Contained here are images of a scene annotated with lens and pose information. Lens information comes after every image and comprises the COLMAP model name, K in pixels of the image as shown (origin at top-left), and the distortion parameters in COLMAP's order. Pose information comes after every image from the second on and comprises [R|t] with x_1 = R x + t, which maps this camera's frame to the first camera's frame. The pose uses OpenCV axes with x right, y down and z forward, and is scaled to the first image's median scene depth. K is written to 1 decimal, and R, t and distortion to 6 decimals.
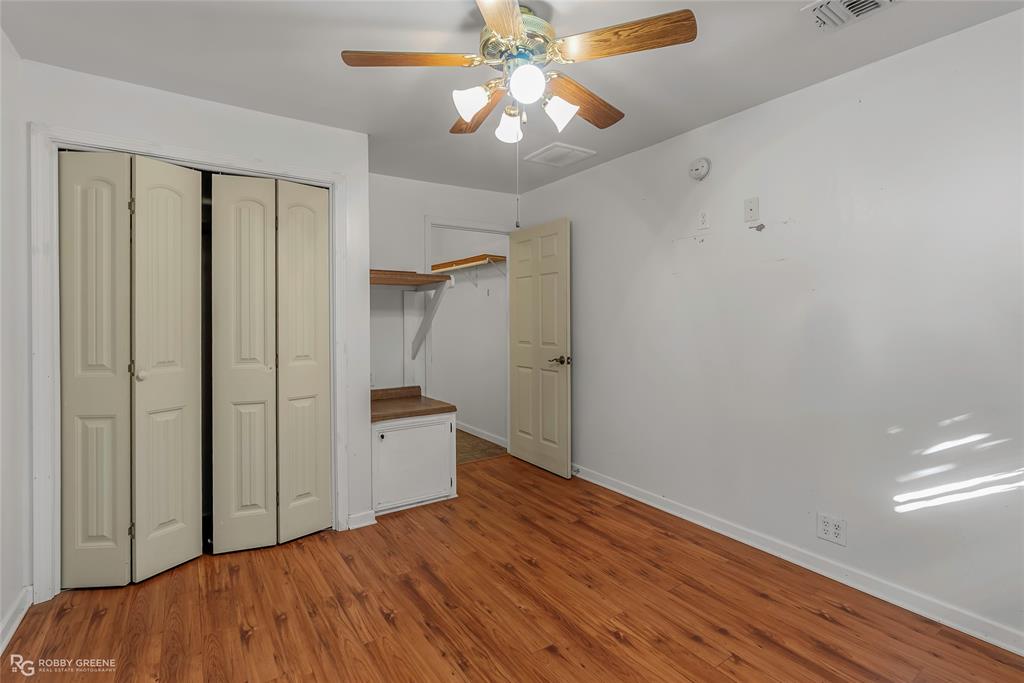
lens RADIAL K [[471.0, 0, 519.2], [0, 471.0, 314.0], [0, 0, 1]] dist [-0.010856, 0.003044]
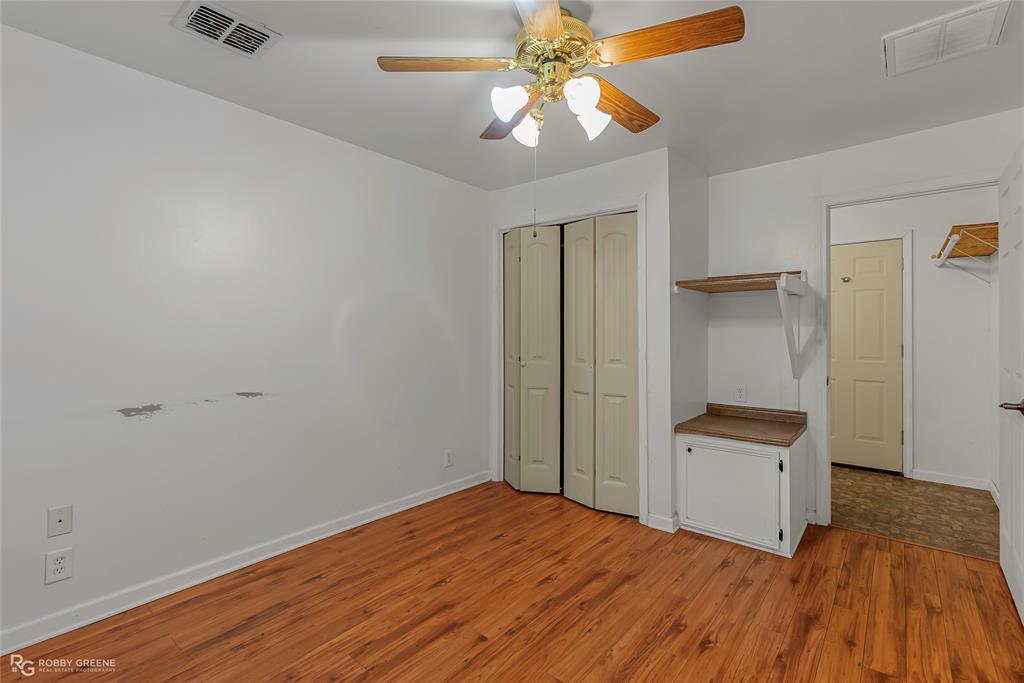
lens RADIAL K [[471.0, 0, 512.6], [0, 471.0, 334.7], [0, 0, 1]] dist [-0.010856, 0.003044]
pose [[0.255593, 0.004089, -0.966776, 0.694021], [0.009396, 0.999933, 0.006714, 0.017921], [0.966739, -0.010800, 0.255537, 0.514711]]
